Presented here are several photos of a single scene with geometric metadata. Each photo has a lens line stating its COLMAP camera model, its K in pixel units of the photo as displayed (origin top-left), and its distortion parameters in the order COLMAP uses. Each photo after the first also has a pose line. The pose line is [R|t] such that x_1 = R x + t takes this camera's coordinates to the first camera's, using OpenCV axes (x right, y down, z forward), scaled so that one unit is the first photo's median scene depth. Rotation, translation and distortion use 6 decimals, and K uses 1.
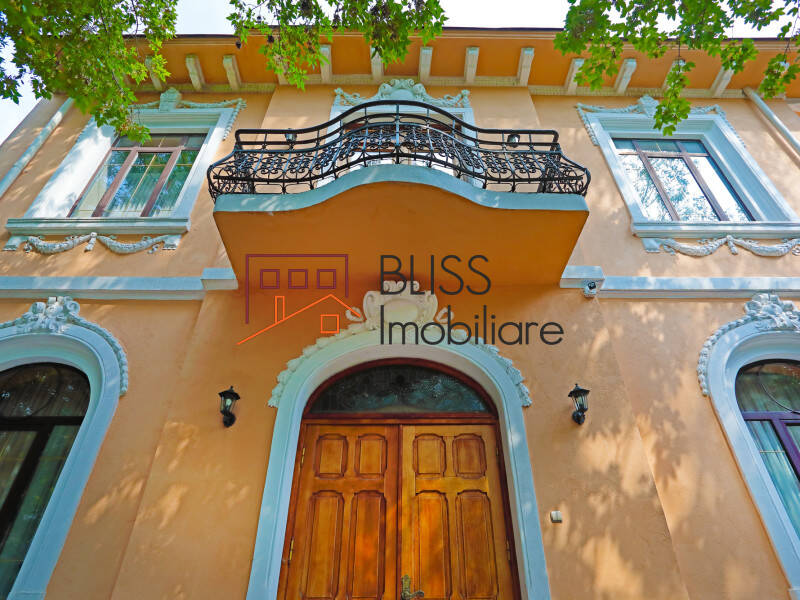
lens RADIAL K [[426.9, 0, 403.6], [0, 426.9, 338.4], [0, 0, 1]] dist [-0.041692, 0.019185]
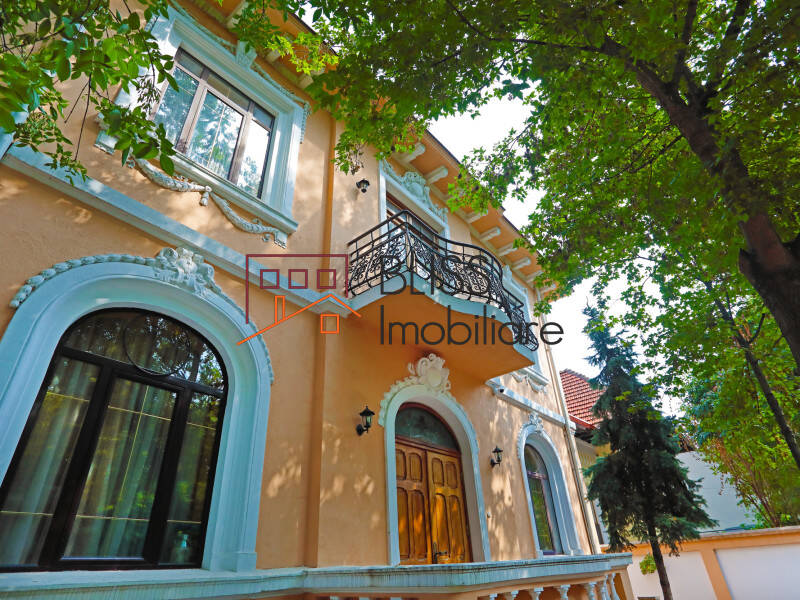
lens RADIAL K [[426.9, 0, 403.6], [0, 426.9, 338.4], [0, 0, 1]] dist [-0.041692, 0.019185]
pose [[0.670648, 0.336061, 0.661283, -1.304123], [-0.360386, 0.926816, -0.105514, 0.014125], [-0.648347, -0.167555, 0.742679, -0.061071]]
